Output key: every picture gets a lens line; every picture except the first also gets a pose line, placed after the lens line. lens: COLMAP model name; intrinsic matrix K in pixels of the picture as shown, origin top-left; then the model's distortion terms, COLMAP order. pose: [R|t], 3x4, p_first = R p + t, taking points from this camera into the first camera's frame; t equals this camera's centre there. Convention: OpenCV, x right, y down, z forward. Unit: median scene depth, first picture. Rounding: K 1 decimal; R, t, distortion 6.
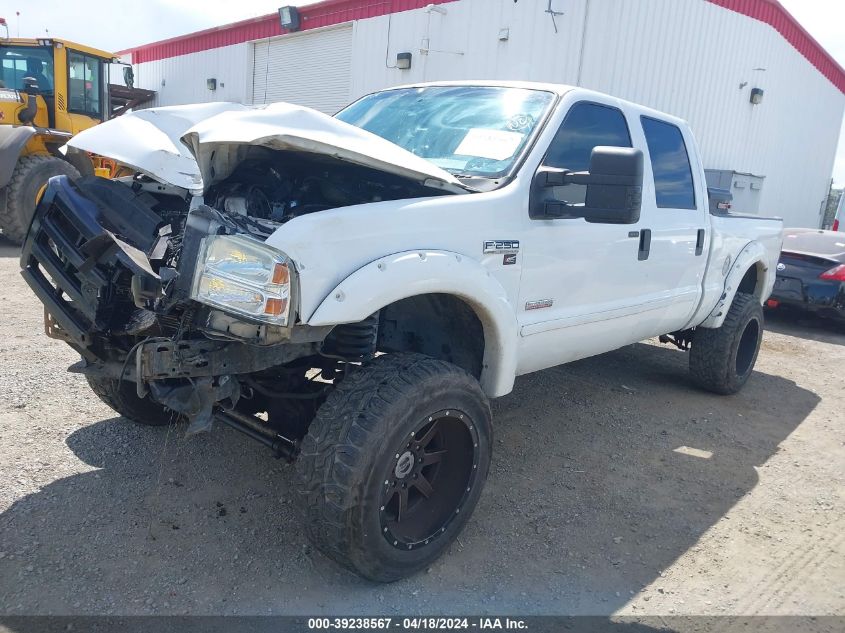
lens RADIAL K [[664.2, 0, 427.0], [0, 664.2, 316.3], [0, 0, 1]] dist [0.002973, -0.005169]
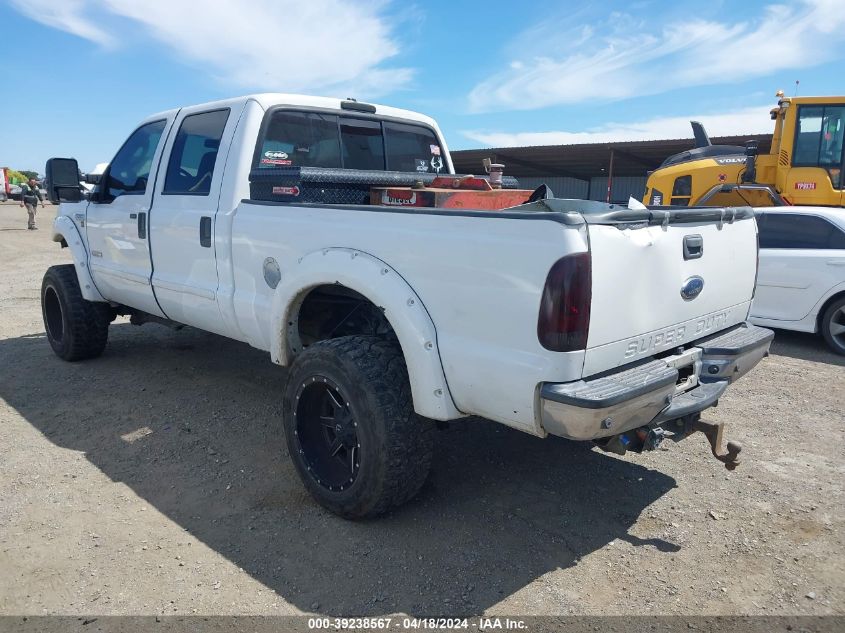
lens RADIAL K [[664.2, 0, 427.0], [0, 664.2, 316.3], [0, 0, 1]] dist [0.002973, -0.005169]
pose [[-0.050992, 0.095196, -0.994152, 1.291055], [-0.227624, 0.968139, 0.104380, -0.164083], [0.972413, 0.231615, -0.027698, 1.342677]]
